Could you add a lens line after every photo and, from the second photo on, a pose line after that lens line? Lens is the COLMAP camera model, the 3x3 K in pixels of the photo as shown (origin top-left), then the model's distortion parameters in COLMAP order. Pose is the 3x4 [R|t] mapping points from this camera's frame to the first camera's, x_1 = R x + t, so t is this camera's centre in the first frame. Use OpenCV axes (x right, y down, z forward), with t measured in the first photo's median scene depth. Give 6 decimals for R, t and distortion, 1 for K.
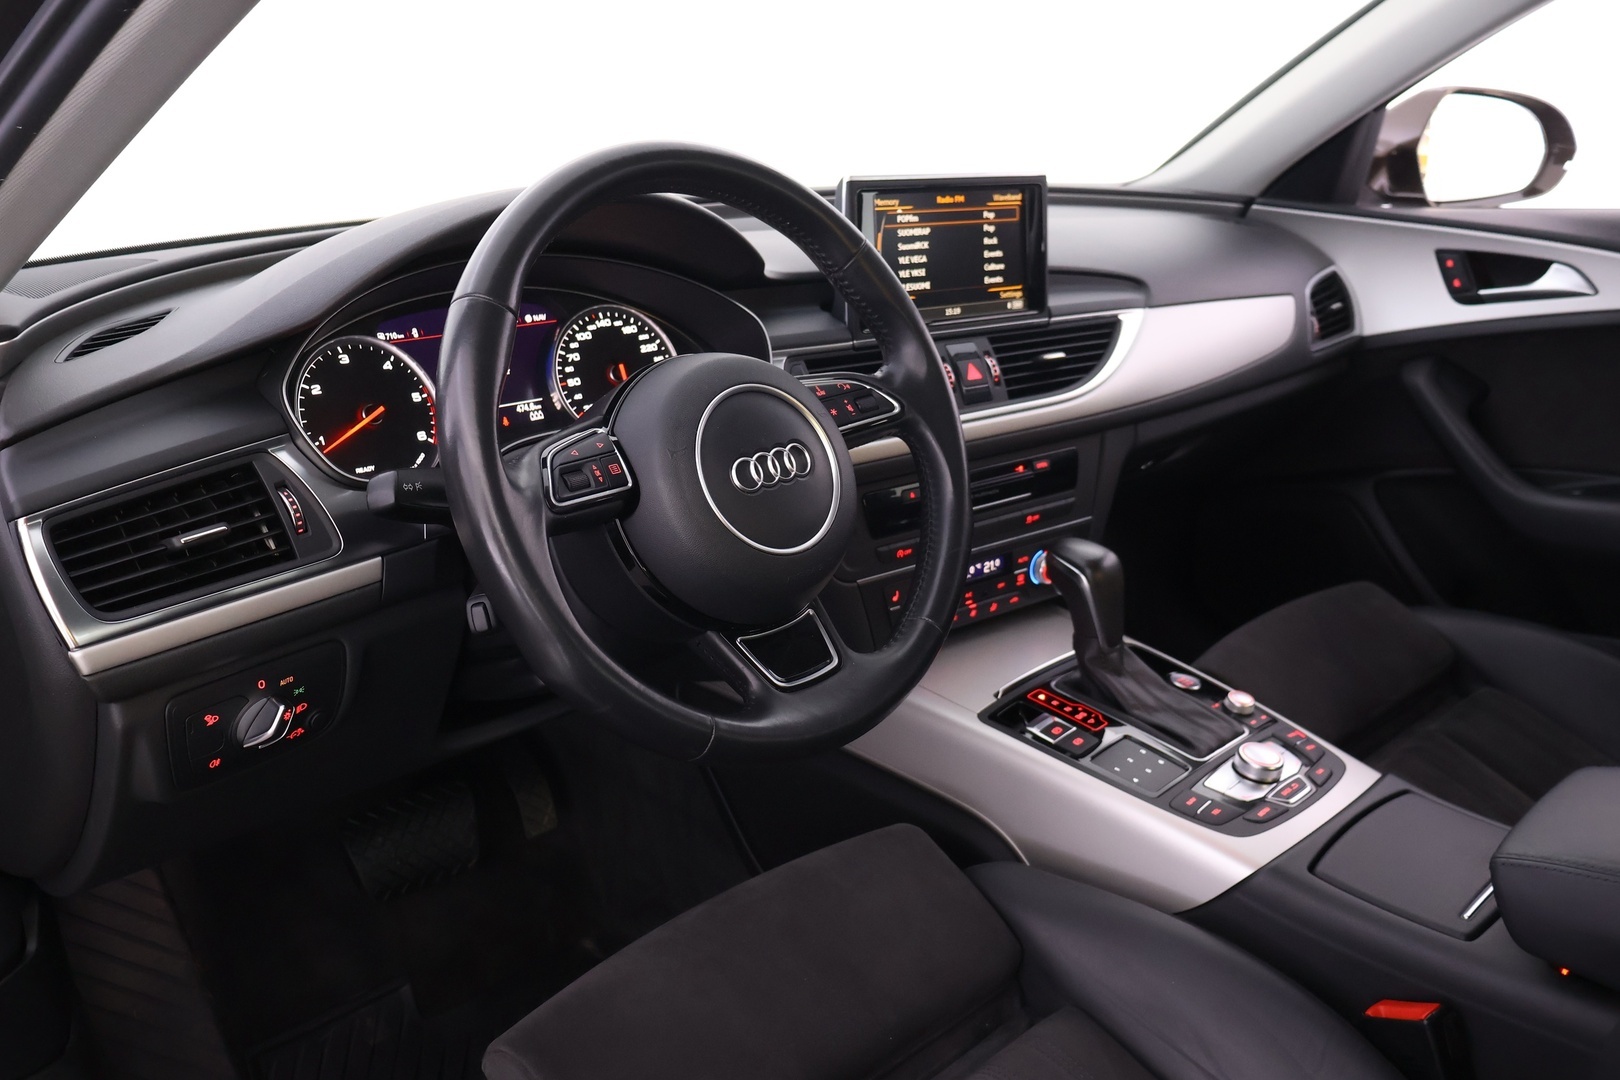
lens RADIAL K [[1384.1, 0, 810.4], [0, 1384.1, 536.9], [0, 0, 1]] dist [-0.003678, -0.007841]
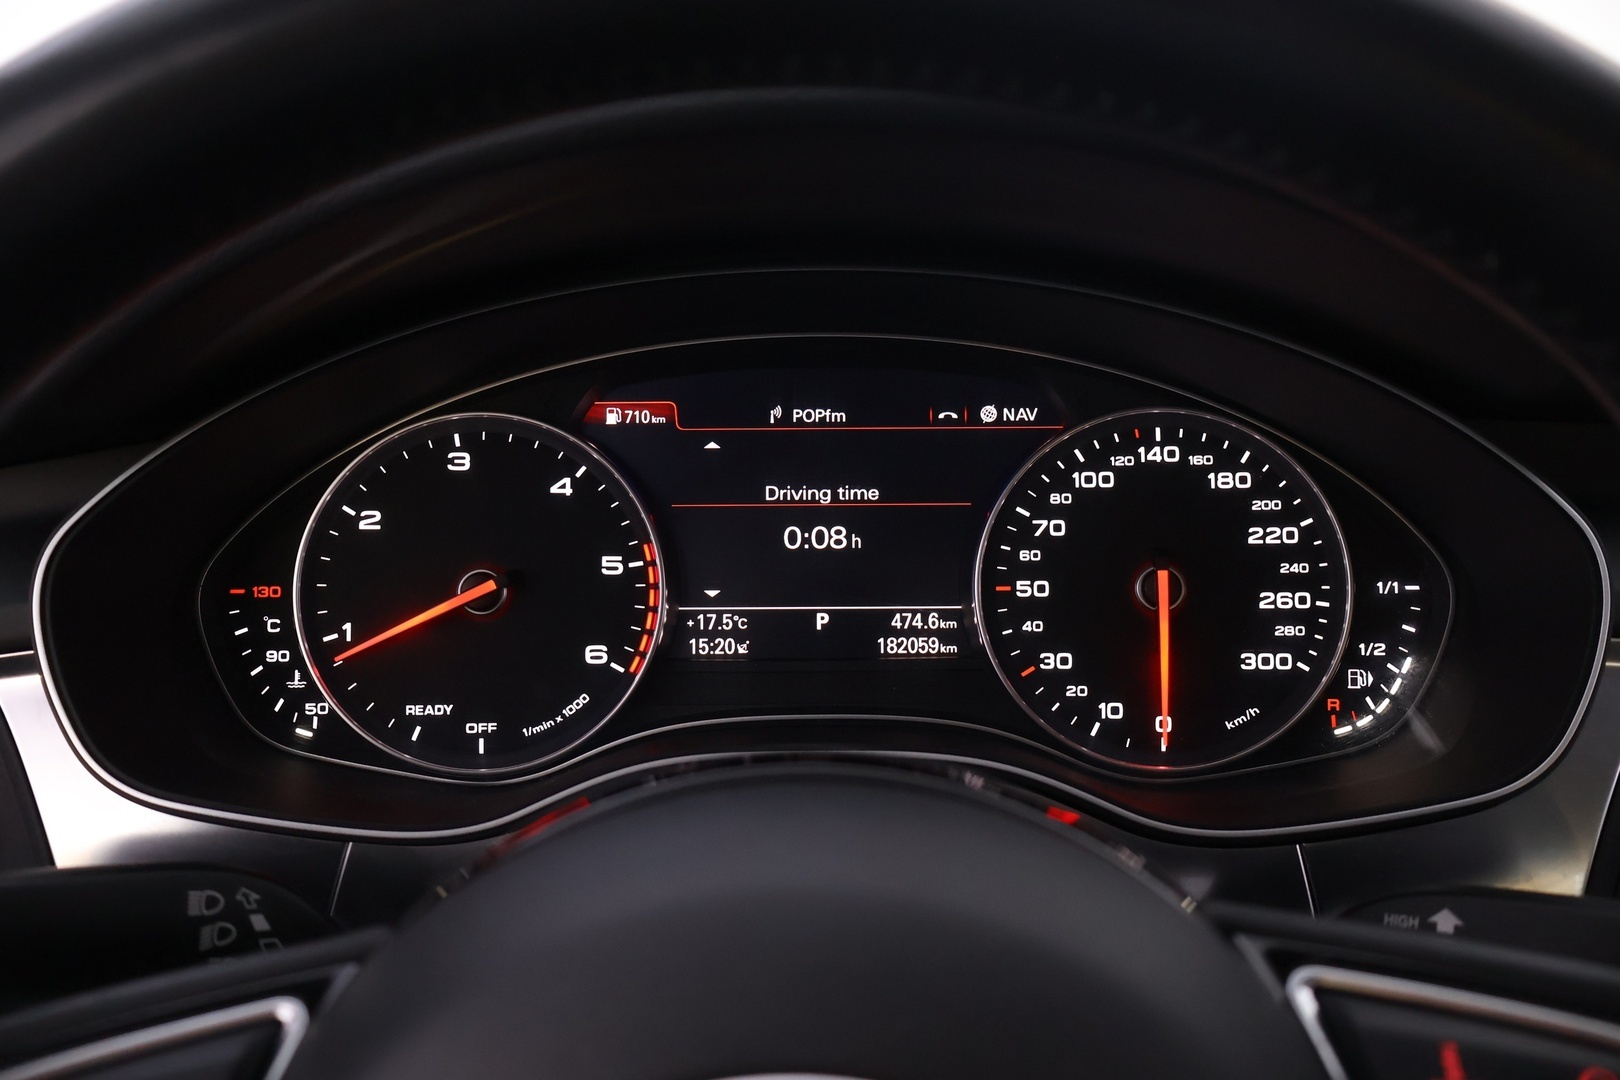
lens RADIAL K [[1384.1, 0, 816.3], [0, 1384.1, 537.5], [0, 0, 1]] dist [-0.003678, -0.007841]
pose [[0.699283, 0.229879, -0.676874, 0.054887], [-0.204537, 0.971638, 0.118677, -0.159733], [0.684958, 0.055457, 0.726469, 0.654386]]
